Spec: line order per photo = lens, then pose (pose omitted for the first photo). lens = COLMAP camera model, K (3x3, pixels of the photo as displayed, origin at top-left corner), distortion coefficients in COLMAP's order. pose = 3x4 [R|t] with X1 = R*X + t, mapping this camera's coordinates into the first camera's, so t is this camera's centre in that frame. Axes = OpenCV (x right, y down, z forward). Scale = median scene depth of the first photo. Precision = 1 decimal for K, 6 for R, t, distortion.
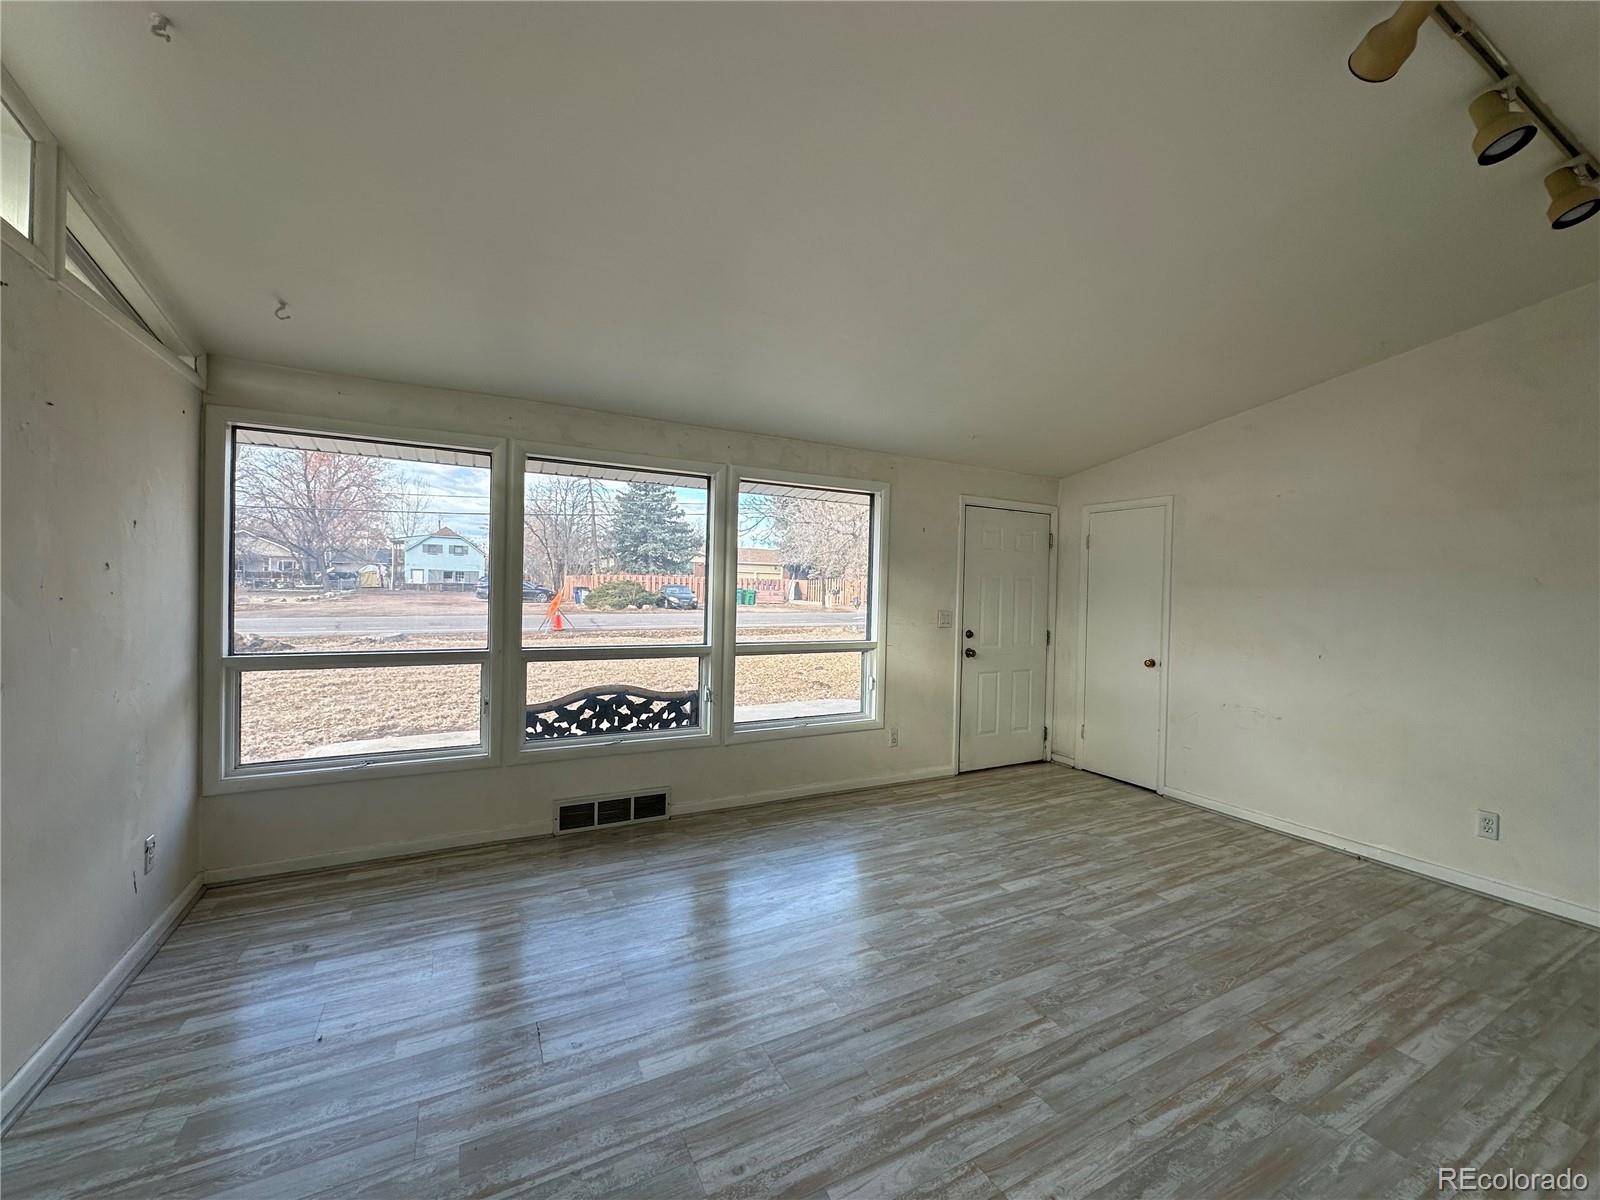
lens RADIAL K [[647.6, 0, 797.1], [0, 647.6, 599.7], [0, 0, 1]] dist [-0.014593, -0.000080]
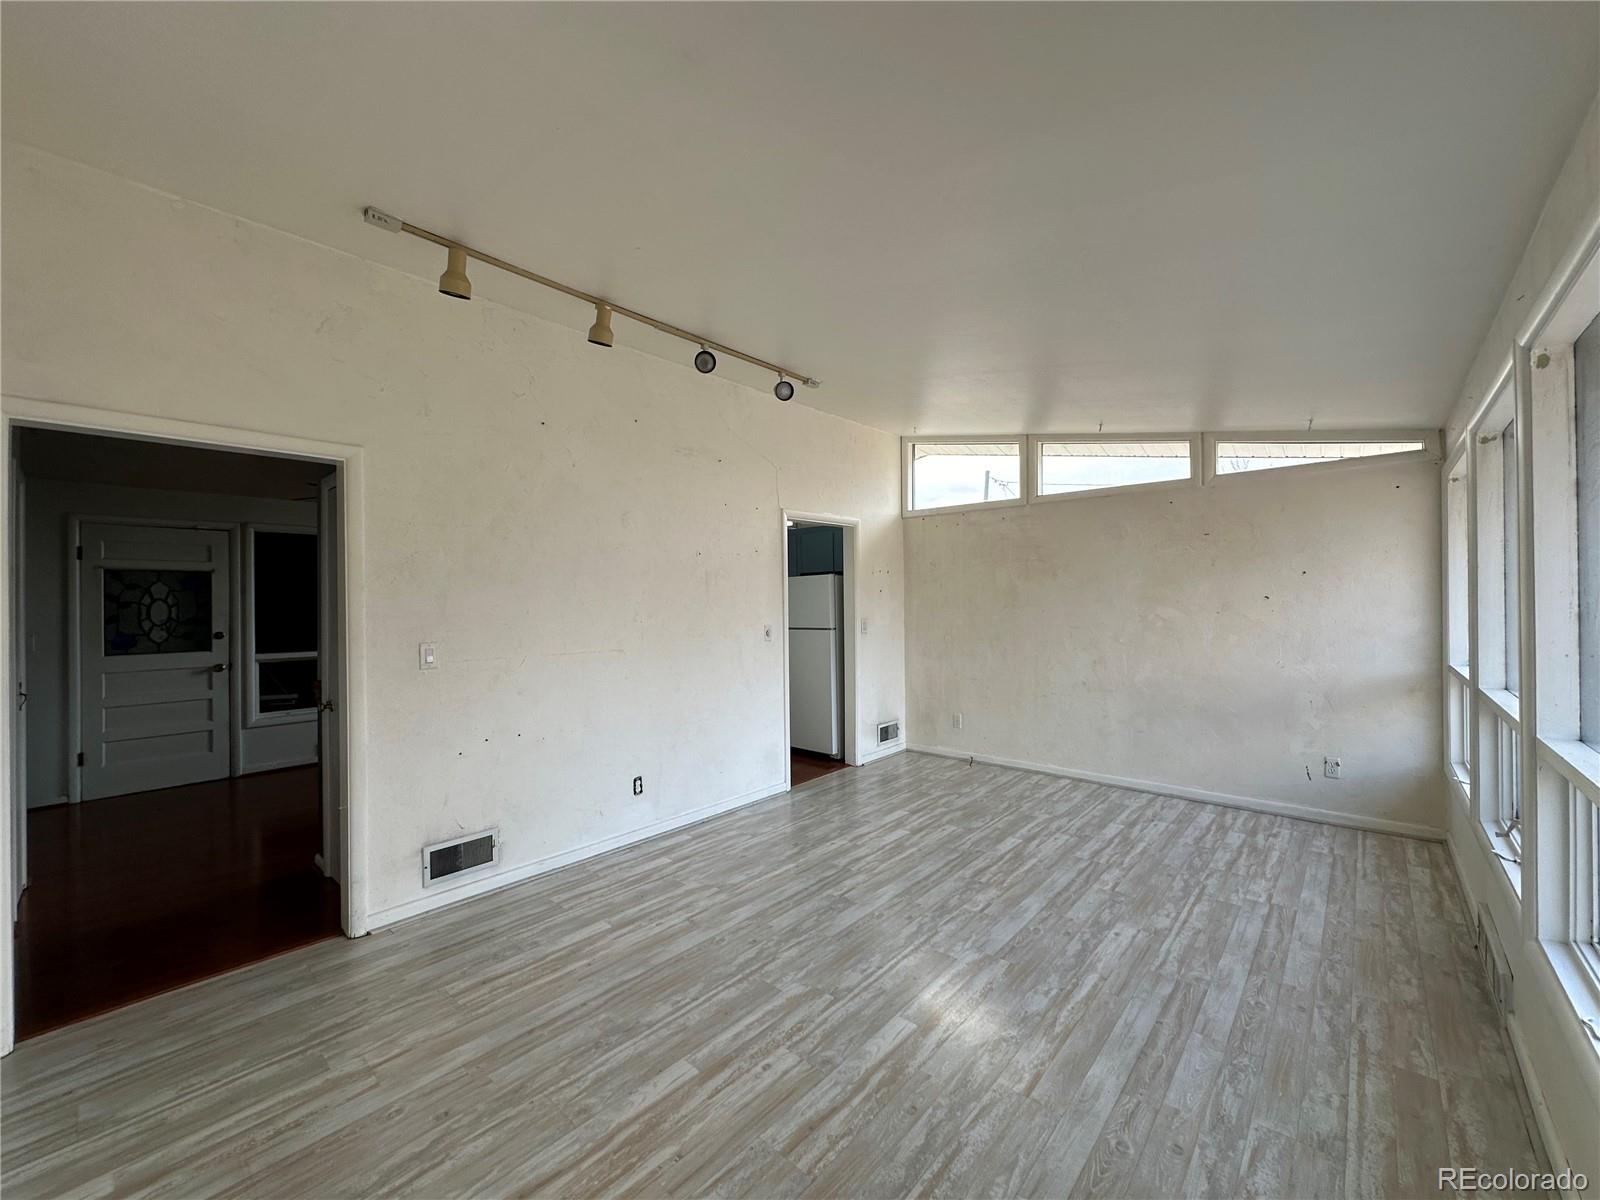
lens RADIAL K [[647.6, 0, 803.2], [0, 647.6, 598.4], [0, 0, 1]] dist [-0.014593, -0.000080]
pose [[-0.936832, -0.011548, -0.349588, 0.780384], [-0.012632, 0.999920, 0.000823, -0.026990], [0.349550, 0.005187, -0.936903, 1.851633]]
